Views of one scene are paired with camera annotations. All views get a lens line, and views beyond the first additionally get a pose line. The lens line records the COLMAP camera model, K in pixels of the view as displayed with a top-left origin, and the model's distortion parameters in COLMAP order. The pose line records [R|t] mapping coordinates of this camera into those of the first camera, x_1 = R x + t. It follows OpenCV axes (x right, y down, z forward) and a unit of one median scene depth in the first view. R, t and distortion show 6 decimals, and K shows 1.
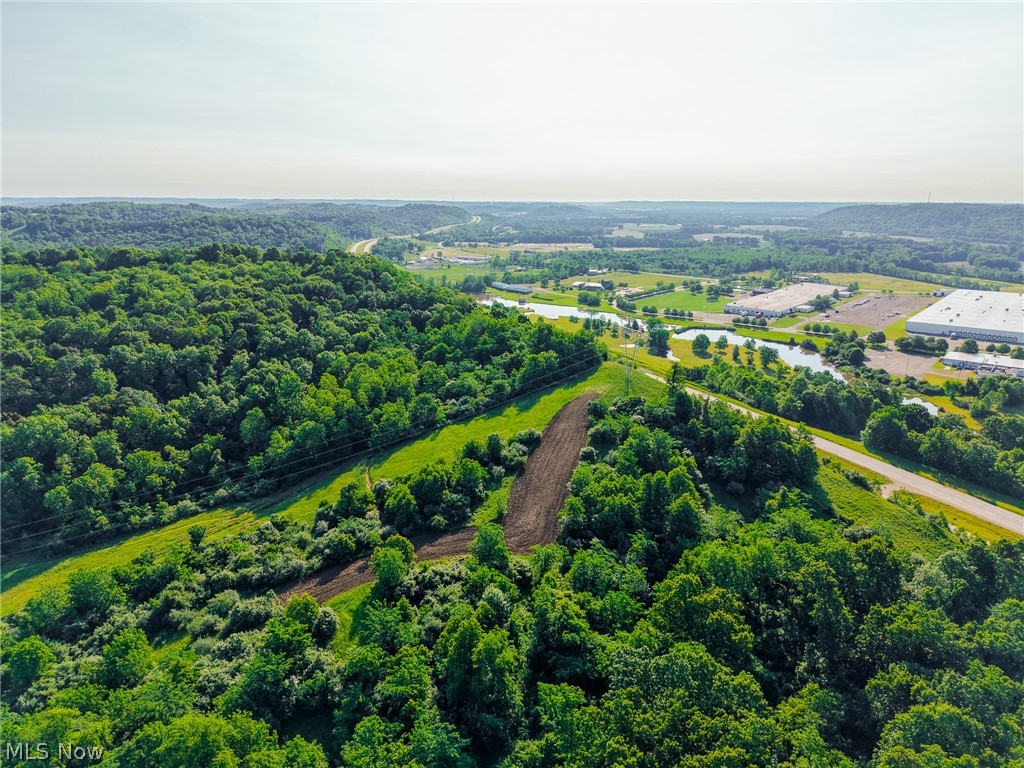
lens RADIAL K [[688.0, 0, 511.2], [0, 688.0, 383.7], [0, 0, 1]] dist [0.027425, -0.024608]
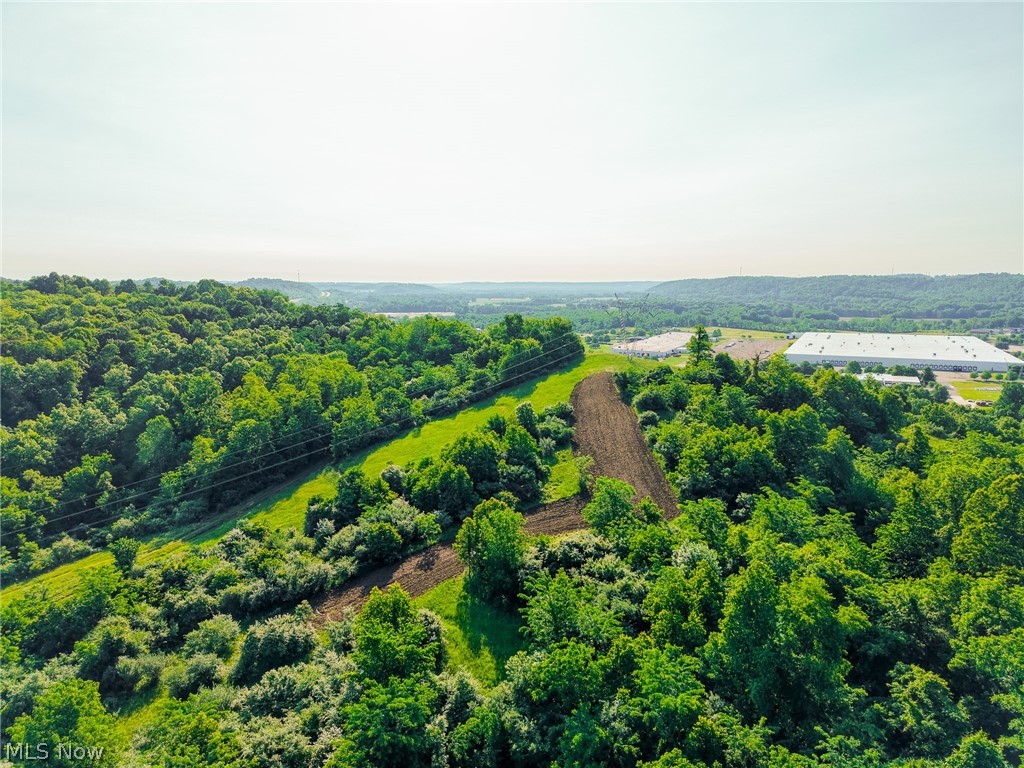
lens RADIAL K [[688.0, 0, 511.2], [0, 688.0, 383.7], [0, 0, 1]] dist [0.027425, -0.024608]
pose [[0.975195, -0.041471, 0.217427, -0.176771], [0.065903, 0.992143, -0.106348, 0.112513], [-0.211308, 0.118039, 0.970266, 0.218412]]
